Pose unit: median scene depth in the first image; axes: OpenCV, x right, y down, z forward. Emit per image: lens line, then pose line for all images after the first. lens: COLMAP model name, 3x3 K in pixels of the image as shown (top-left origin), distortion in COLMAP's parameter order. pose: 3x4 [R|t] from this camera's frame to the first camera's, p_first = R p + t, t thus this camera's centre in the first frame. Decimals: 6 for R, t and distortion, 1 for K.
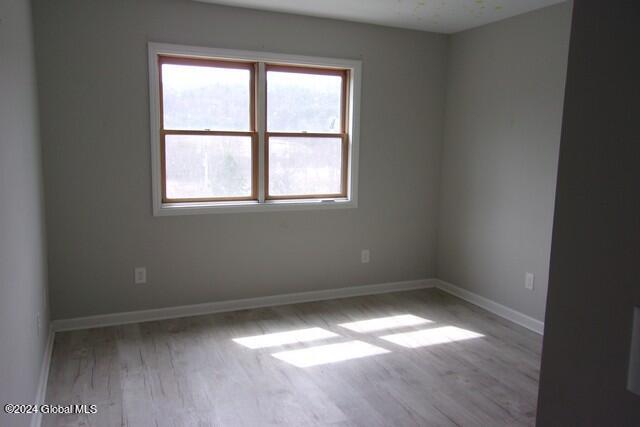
lens RADIAL K [[498.0, 0, 321.0], [0, 498.0, 214.5], [0, 0, 1]] dist [-0.020306, 0.025919]
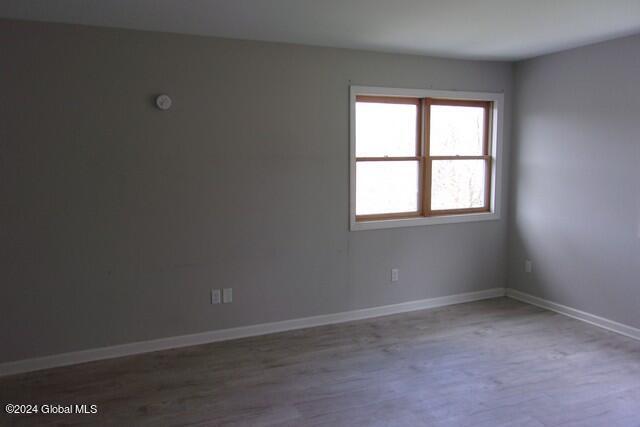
lens RADIAL K [[498.0, 0, 317.9], [0, 498.0, 214.3], [0, 0, 1]] dist [-0.020306, 0.025919]
pose [[0.999388, -0.034897, 0.002249, -0.379957], [0.034965, 0.998204, -0.048635, 0.018942], [-0.000548, 0.048684, 0.998814, -0.166821]]
